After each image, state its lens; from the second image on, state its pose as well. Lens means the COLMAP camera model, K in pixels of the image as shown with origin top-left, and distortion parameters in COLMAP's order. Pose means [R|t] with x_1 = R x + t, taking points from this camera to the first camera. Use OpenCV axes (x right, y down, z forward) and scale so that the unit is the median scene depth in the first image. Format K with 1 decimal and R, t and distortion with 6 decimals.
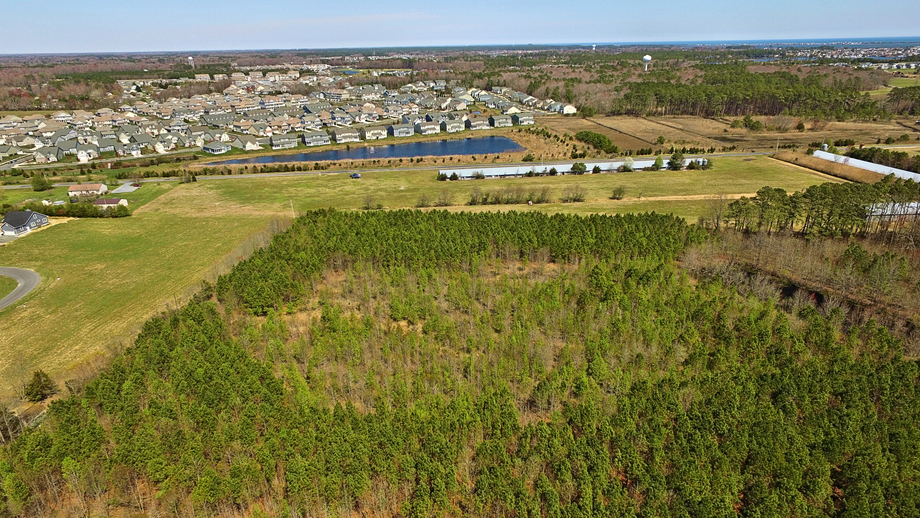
lens RADIAL K [[535.3, 0, 456.2], [0, 535.3, 258.8], [0, 0, 1]] dist [-0.013019, 0.014503]
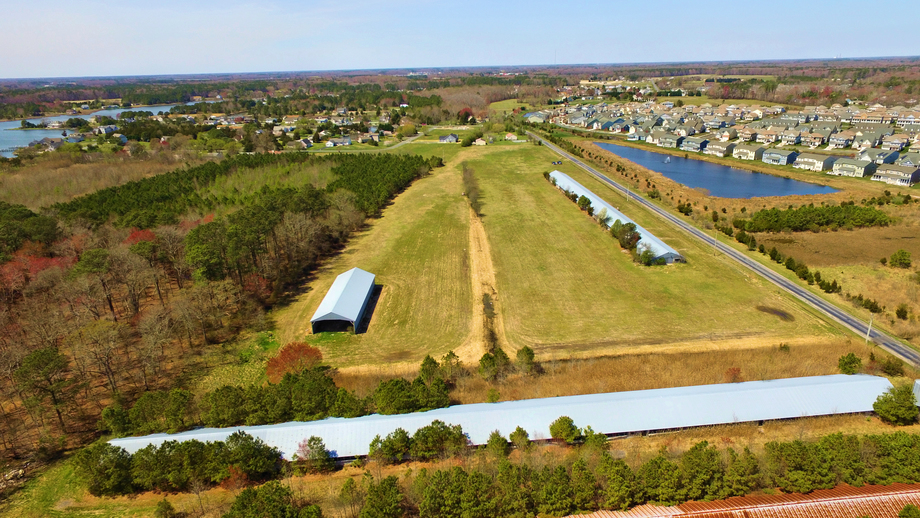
lens RADIAL K [[535.3, 0, 456.2], [0, 535.3, 258.8], [0, 0, 1]] dist [-0.013019, 0.014503]
pose [[-0.069364, 0.352220, -0.933343, 0.846597], [-0.348978, 0.867916, 0.353464, -0.254276], [0.934561, 0.350233, 0.062715, 0.628895]]
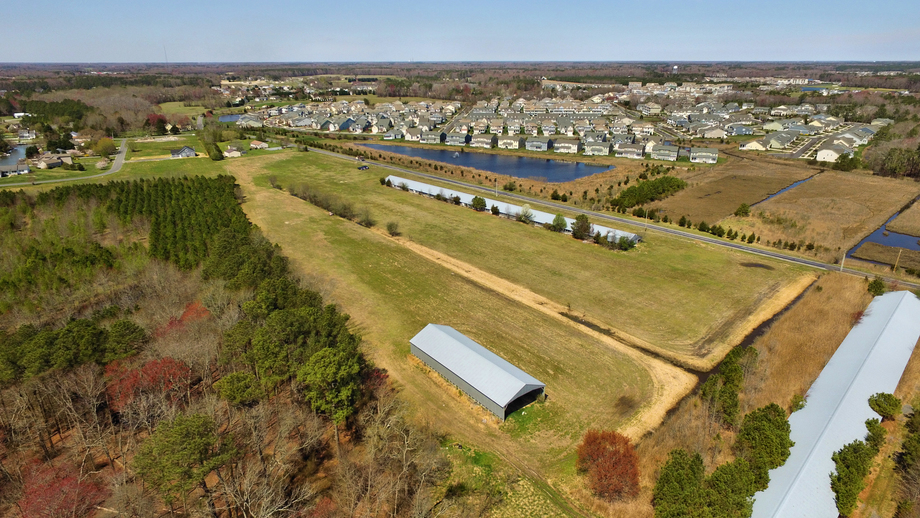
lens RADIAL K [[535.3, 0, 456.2], [0, 535.3, 258.8], [0, 0, 1]] dist [-0.013019, 0.014503]
pose [[0.565210, 0.297306, -0.769511, 0.699123], [-0.309740, 0.941035, 0.136069, -0.152237], [0.764590, 0.161441, 0.623970, 0.375298]]
